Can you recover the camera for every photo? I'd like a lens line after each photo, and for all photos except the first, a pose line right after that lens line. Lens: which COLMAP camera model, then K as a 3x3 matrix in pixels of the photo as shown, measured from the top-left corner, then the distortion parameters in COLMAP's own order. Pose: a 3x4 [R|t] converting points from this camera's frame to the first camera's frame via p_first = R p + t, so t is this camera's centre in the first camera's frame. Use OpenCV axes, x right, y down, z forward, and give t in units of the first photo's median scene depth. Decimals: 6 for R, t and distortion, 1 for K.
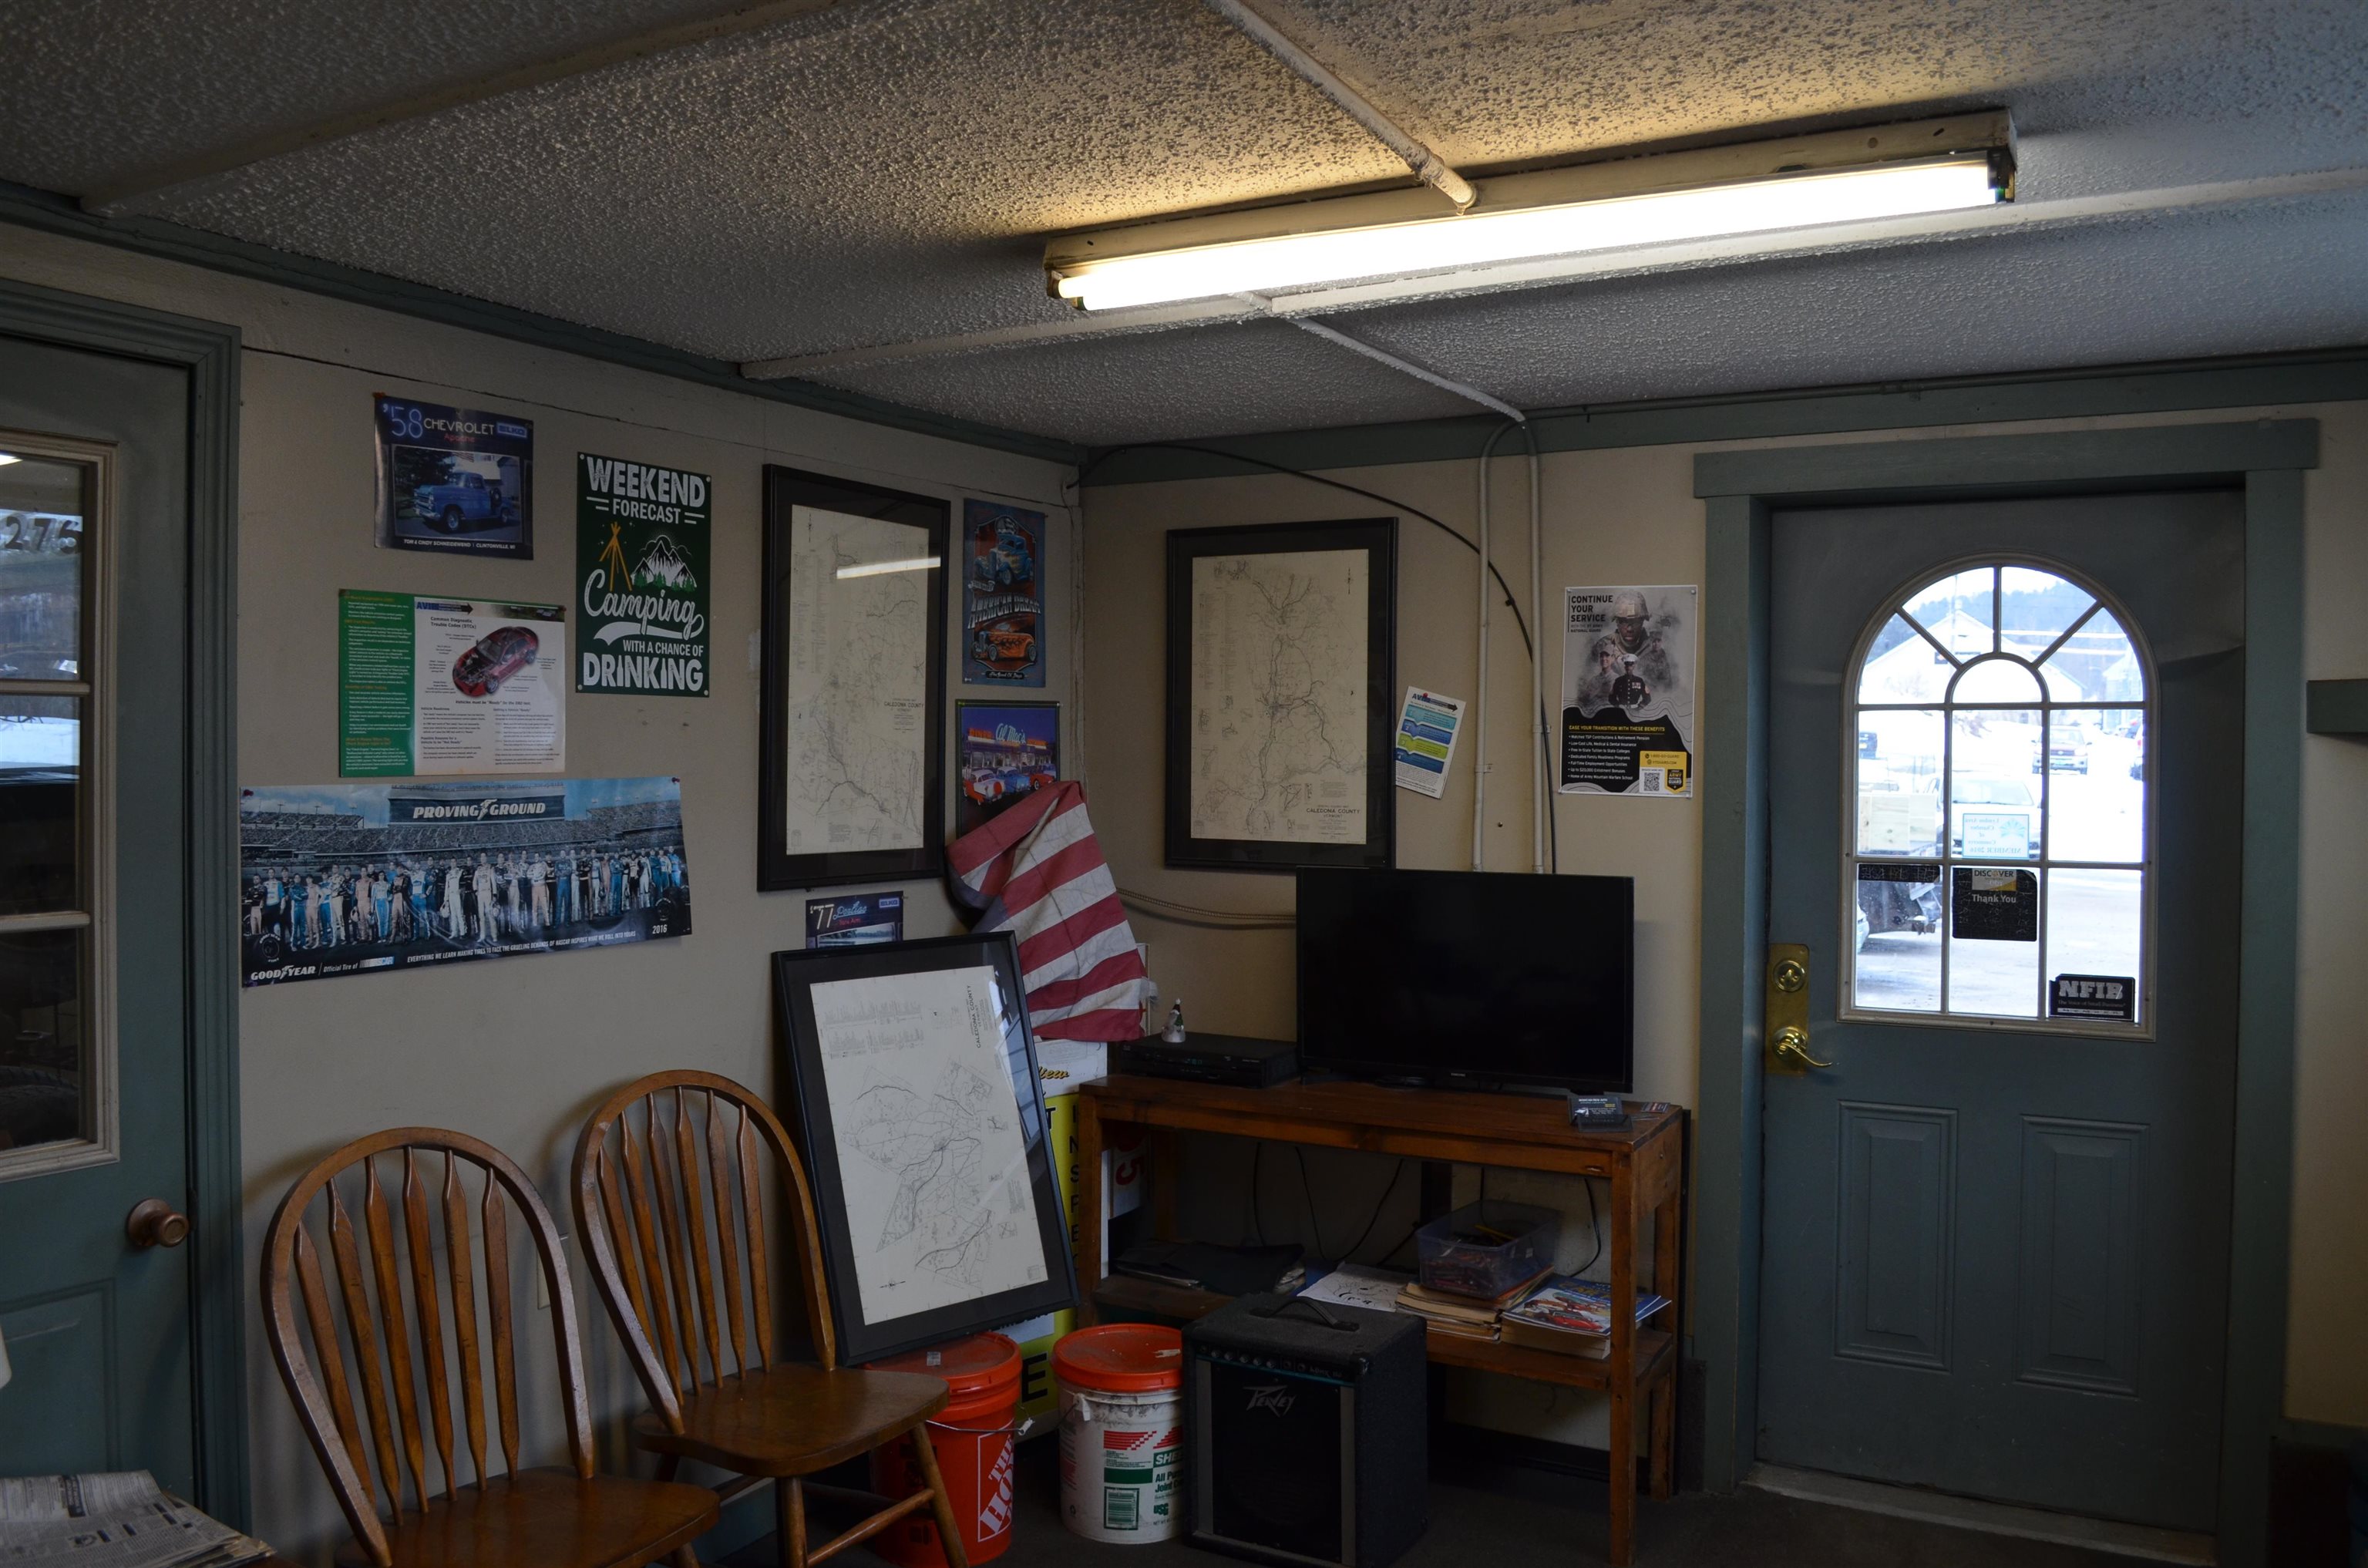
lens RADIAL K [[1862.5, 0, 1184.0], [0, 1862.5, 784.0], [0, 0, 1]] dist [-0.075127, 0.008102]
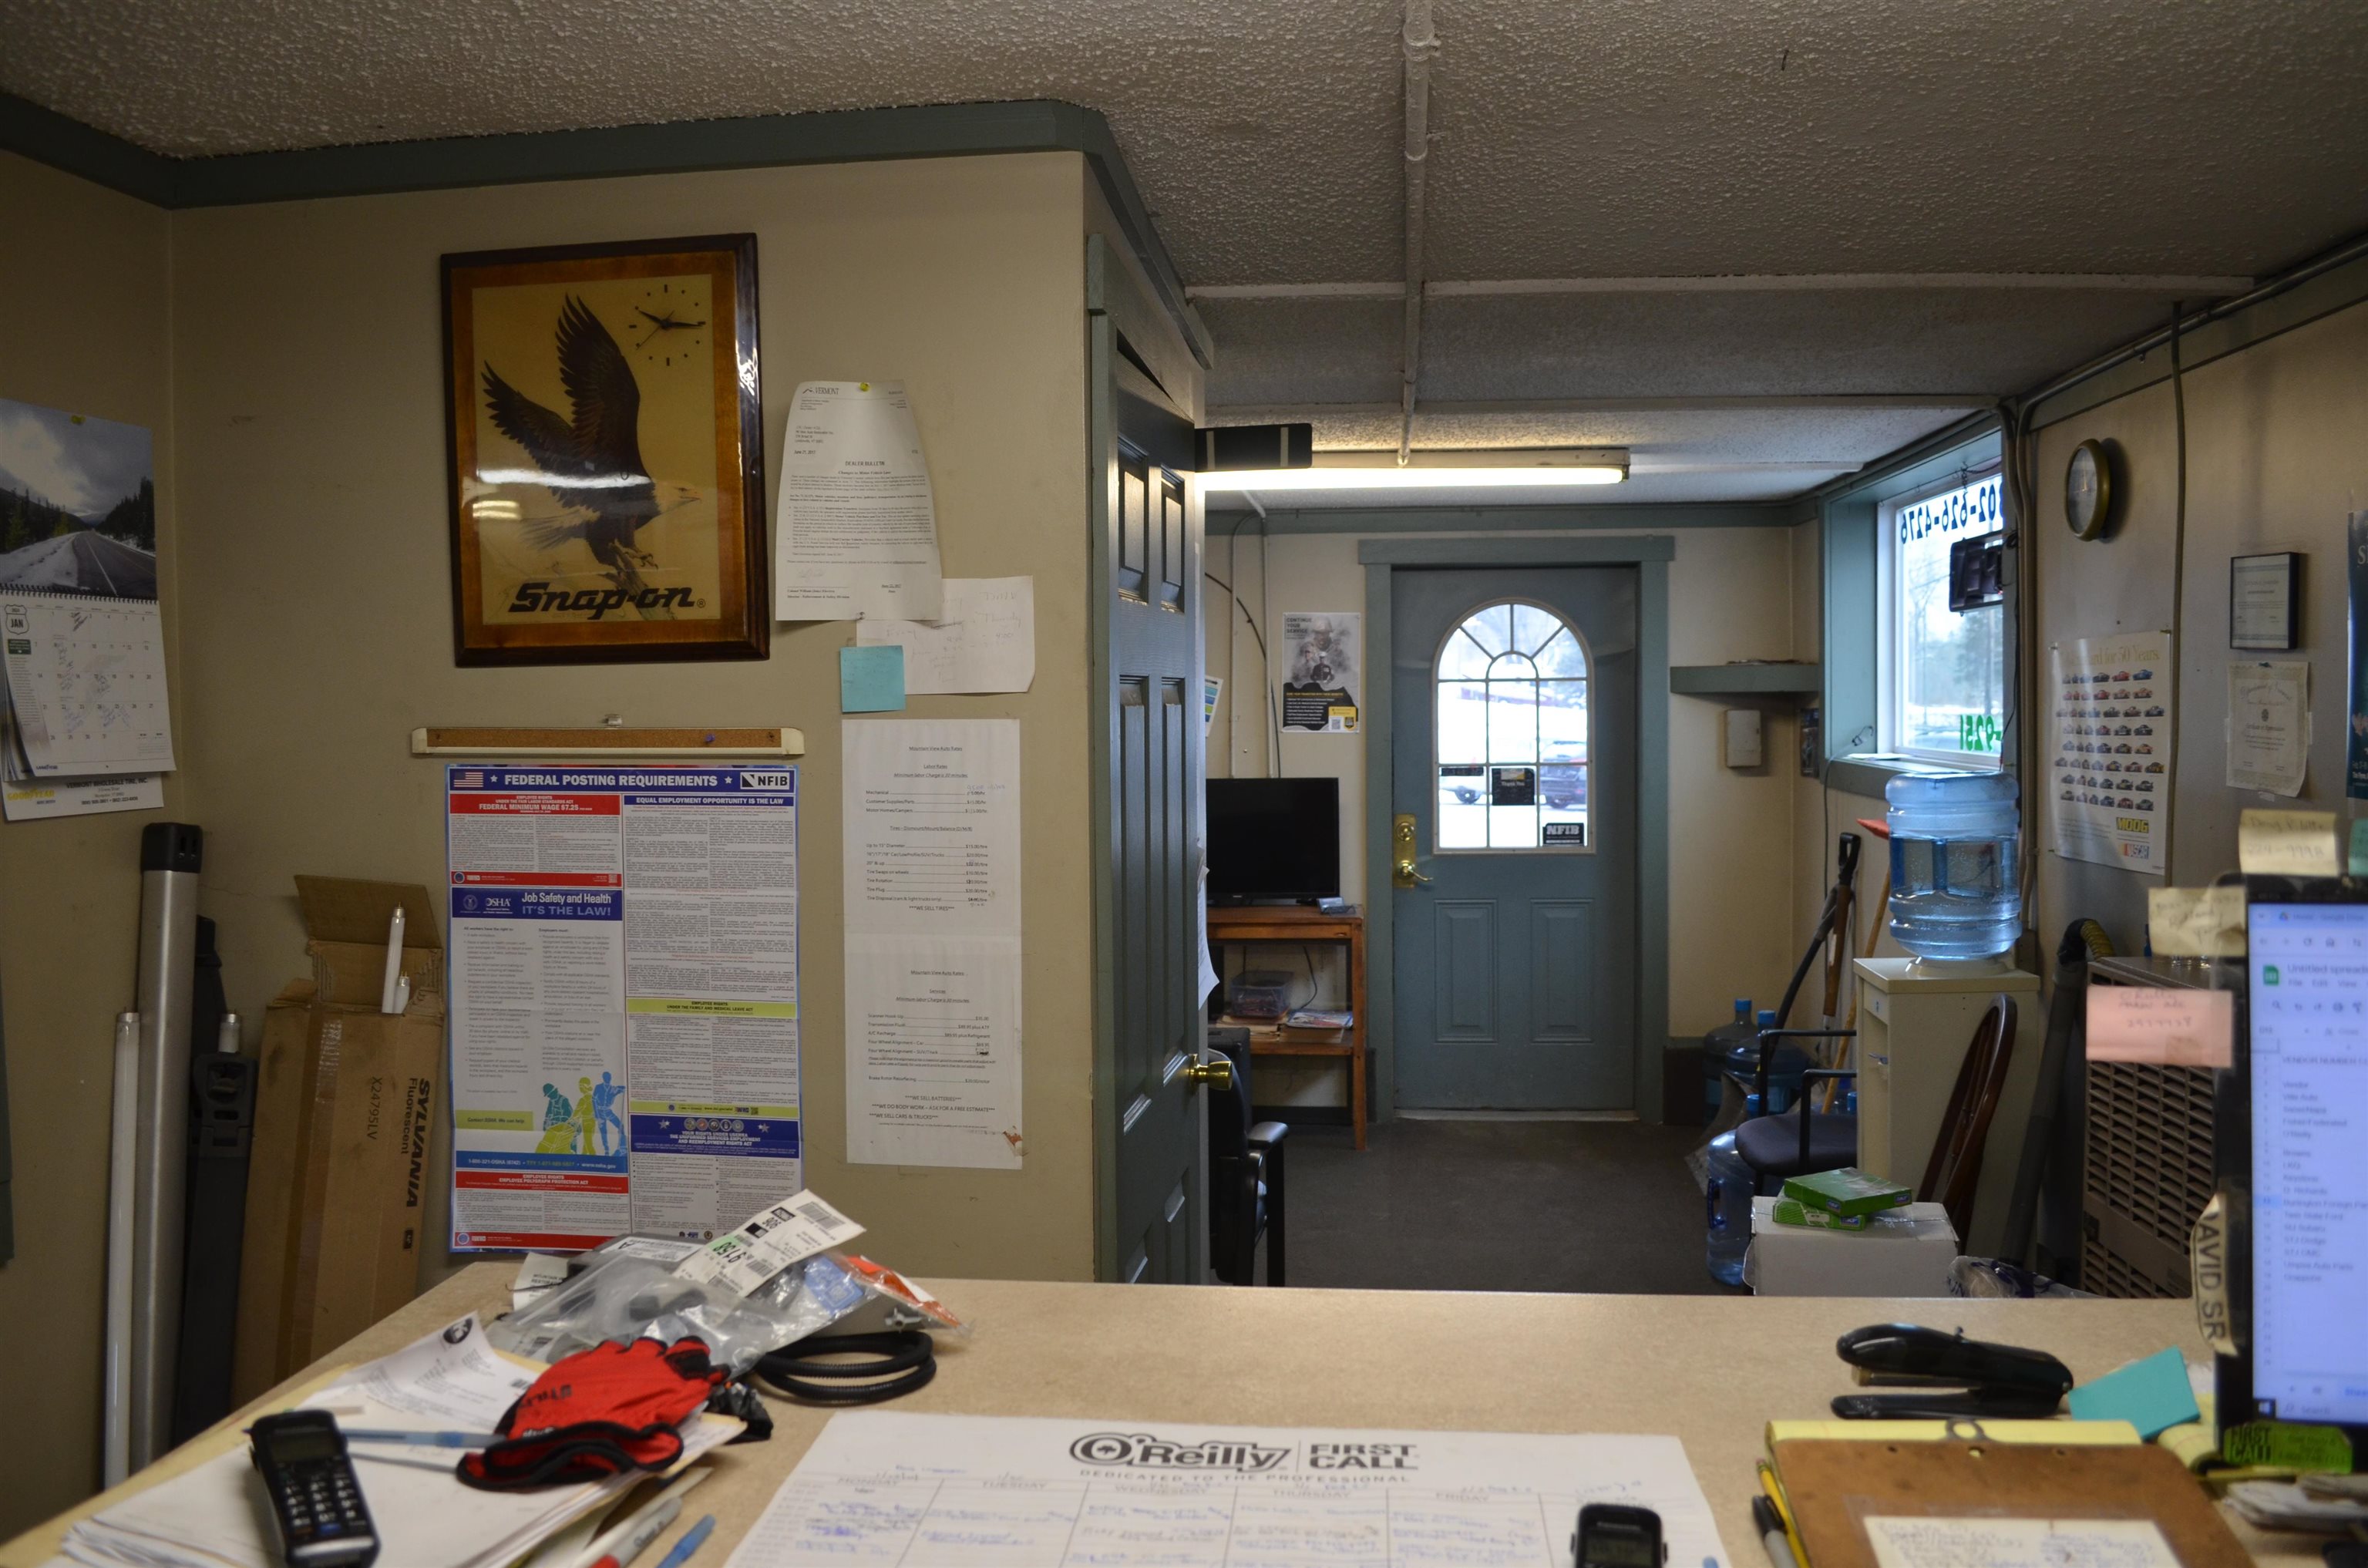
lens RADIAL K [[1834.9, 0, 1184.0], [0, 1834.9, 784.0], [0, 0, 1]] dist [-0.055933, 0.004034]
pose [[0.918272, -0.029204, 0.394871, -0.582251], [0.021491, 0.999482, 0.023941, 0.010864], [-0.395366, -0.013498, 0.918424, -0.557366]]
